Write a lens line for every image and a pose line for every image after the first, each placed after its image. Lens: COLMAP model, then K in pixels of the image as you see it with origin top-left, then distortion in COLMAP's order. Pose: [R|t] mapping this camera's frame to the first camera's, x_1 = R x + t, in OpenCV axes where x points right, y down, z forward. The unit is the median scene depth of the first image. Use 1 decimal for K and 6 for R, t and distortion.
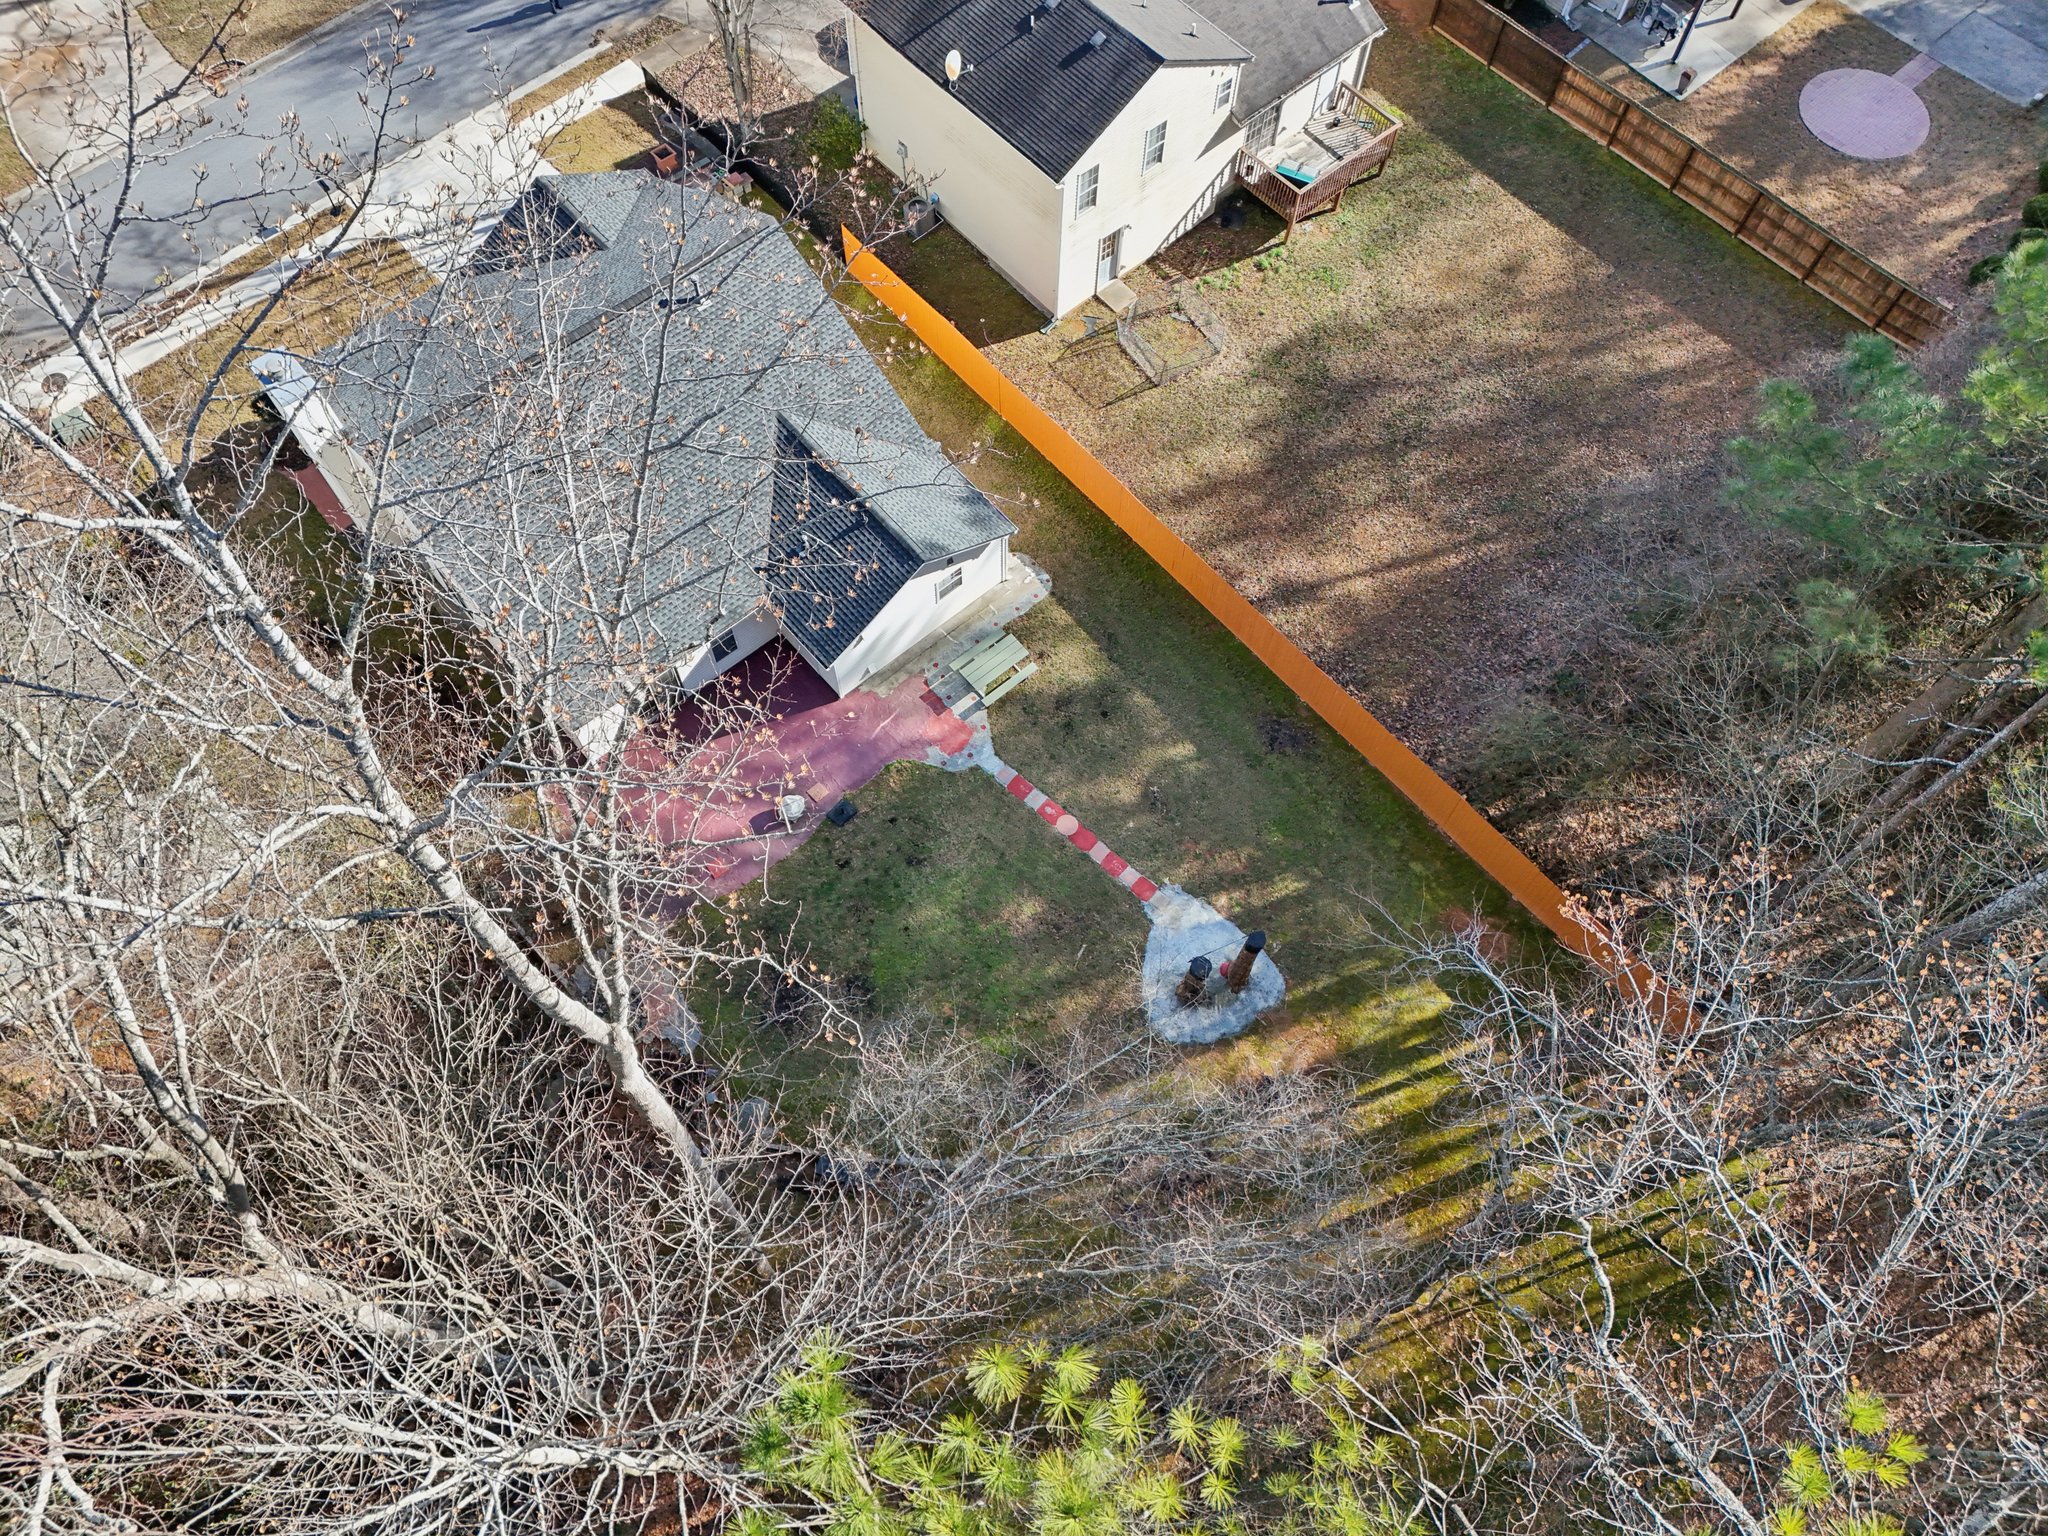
lens RADIAL K [[1482.2, 0, 1019.6], [0, 1482.2, 761.8], [0, 0, 1]] dist [0.085614, -0.076124]
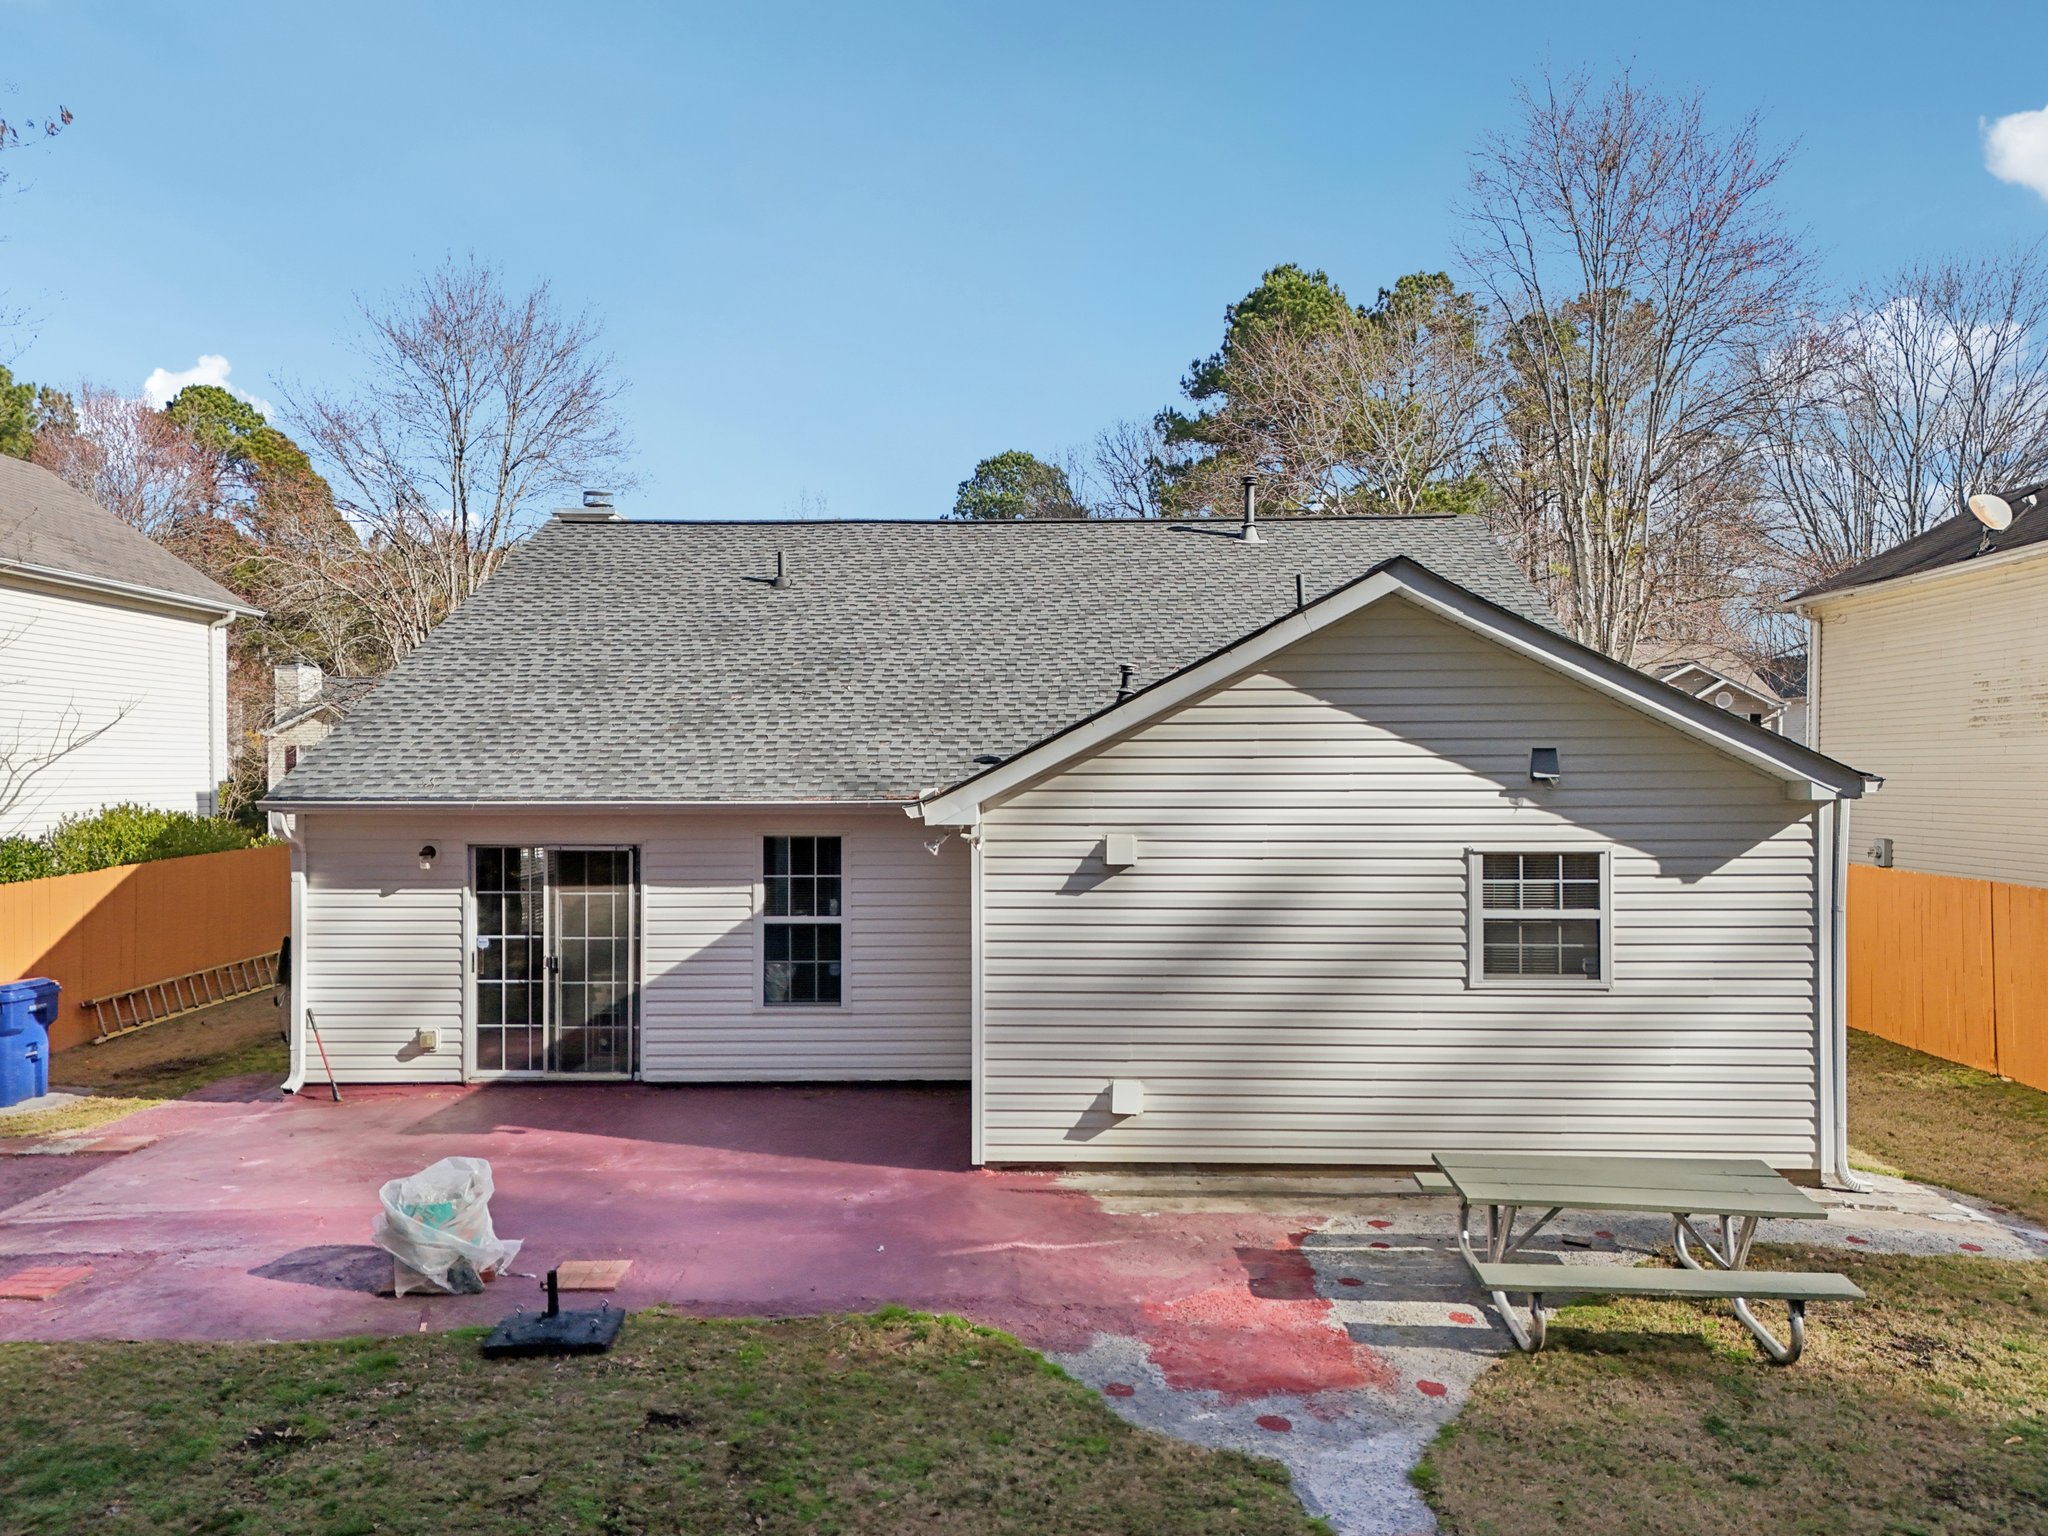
lens RADIAL K [[1492.9, 0, 1016.7], [0, 1492.9, 777.6], [0, 0, 1]] dist [0.076029, -0.067193]
pose [[0.734011, -0.017436, -0.678913, 0.058634], [-0.607892, 0.428862, -0.668240, 0.091182], [0.302812, 0.903202, 0.304191, 0.801522]]
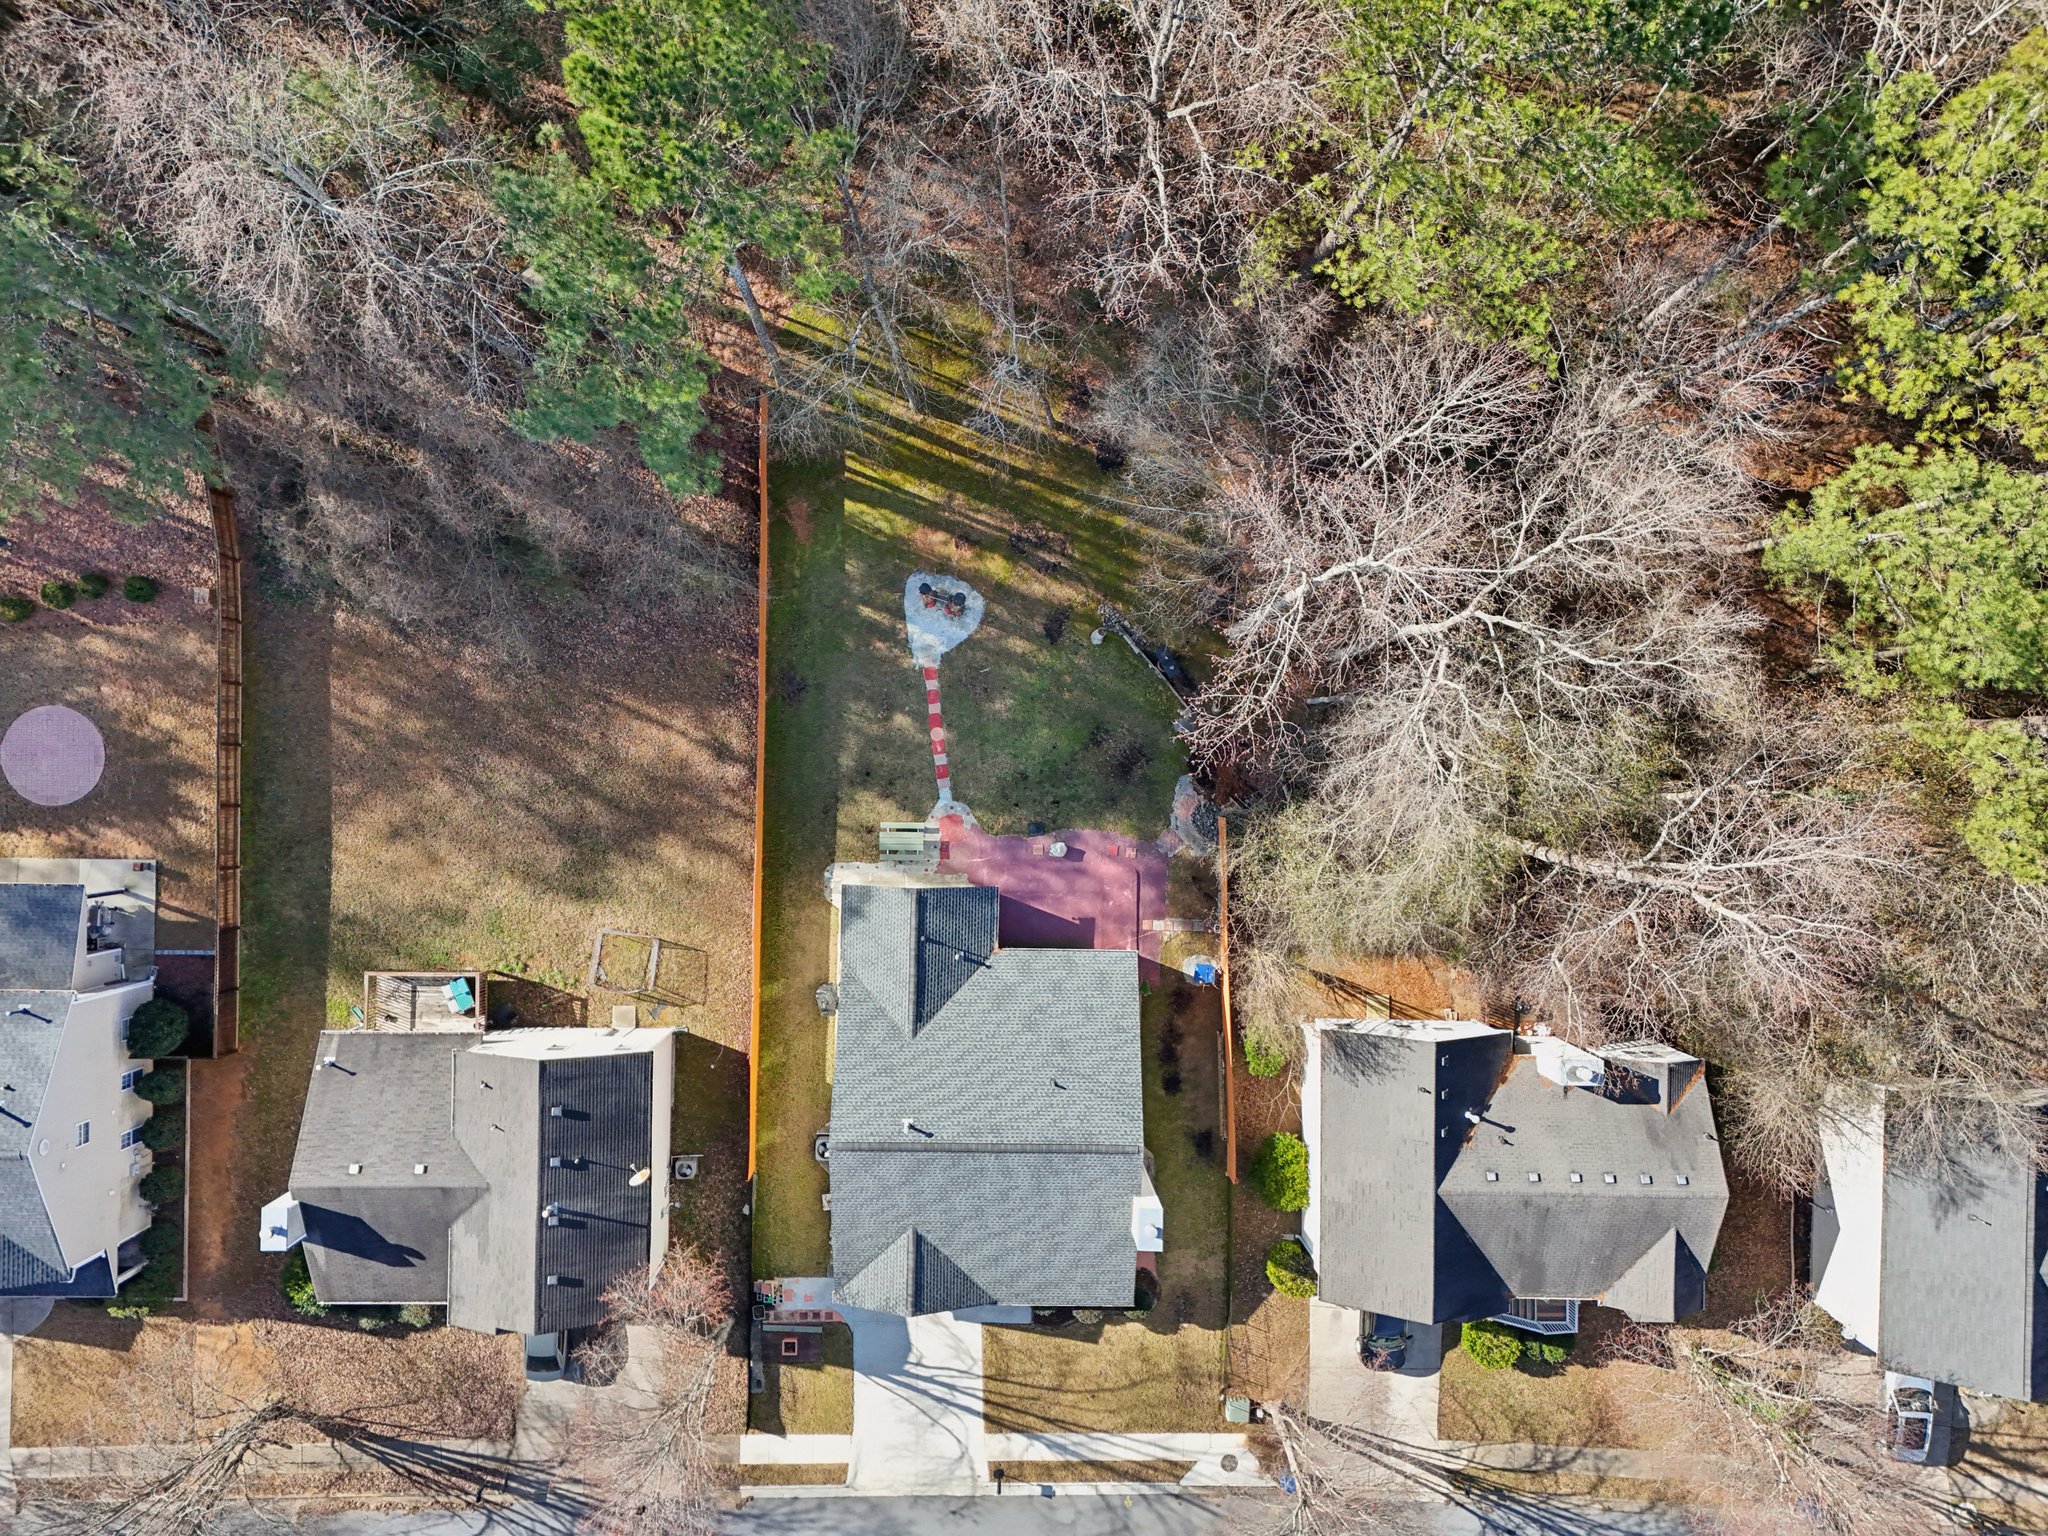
lens RADIAL K [[1503.2, 0, 1010.6], [0, 1503.2, 771.6], [0, 0, 1]] dist [0.082631, -0.076253]
pose [[-0.741459, -0.670370, -0.029022, -0.006764], [0.595456, -0.677307, 0.432073, -0.589176], [-0.309306, 0.303083, 0.901371, -0.446973]]
